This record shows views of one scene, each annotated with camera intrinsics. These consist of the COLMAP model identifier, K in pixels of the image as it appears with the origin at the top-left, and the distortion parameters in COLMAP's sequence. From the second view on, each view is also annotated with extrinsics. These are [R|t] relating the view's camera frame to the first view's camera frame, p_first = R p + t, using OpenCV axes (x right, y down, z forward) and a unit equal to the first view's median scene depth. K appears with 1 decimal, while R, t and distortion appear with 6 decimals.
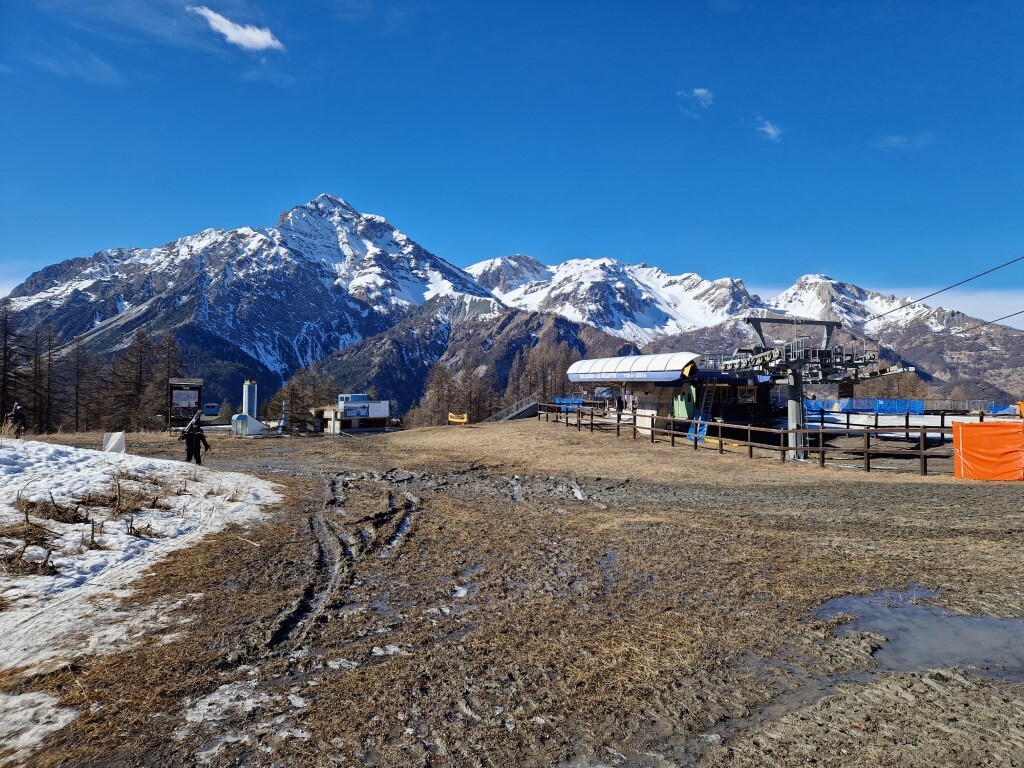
lens RADIAL K [[670.4, 0, 514.2], [0, 670.4, 382.1], [0, 0, 1]] dist [0.001023, -0.001727]
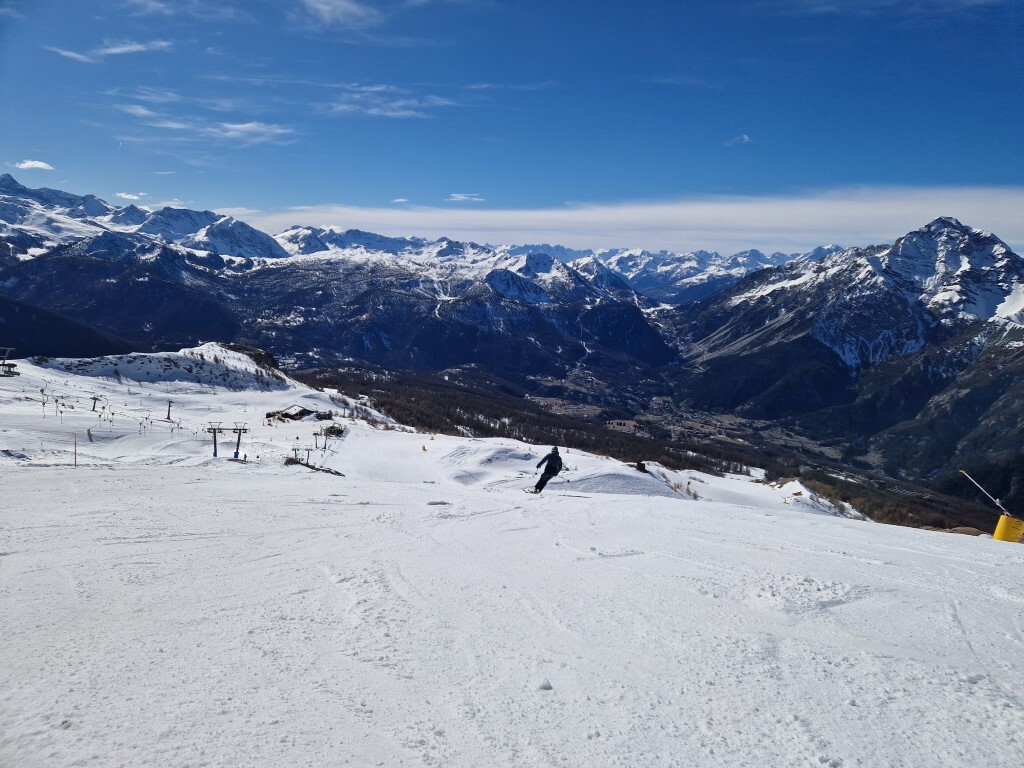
lens RADIAL K [[670.4, 0, 512.6], [0, 670.4, 383.6], [0, 0, 1]] dist [0.001023, -0.001727]
pose [[0.559129, 0.186434, -0.807847, 0.452161], [-0.039899, 0.979311, 0.198389, -0.222964], [0.828120, -0.078693, 0.555000, -0.552320]]
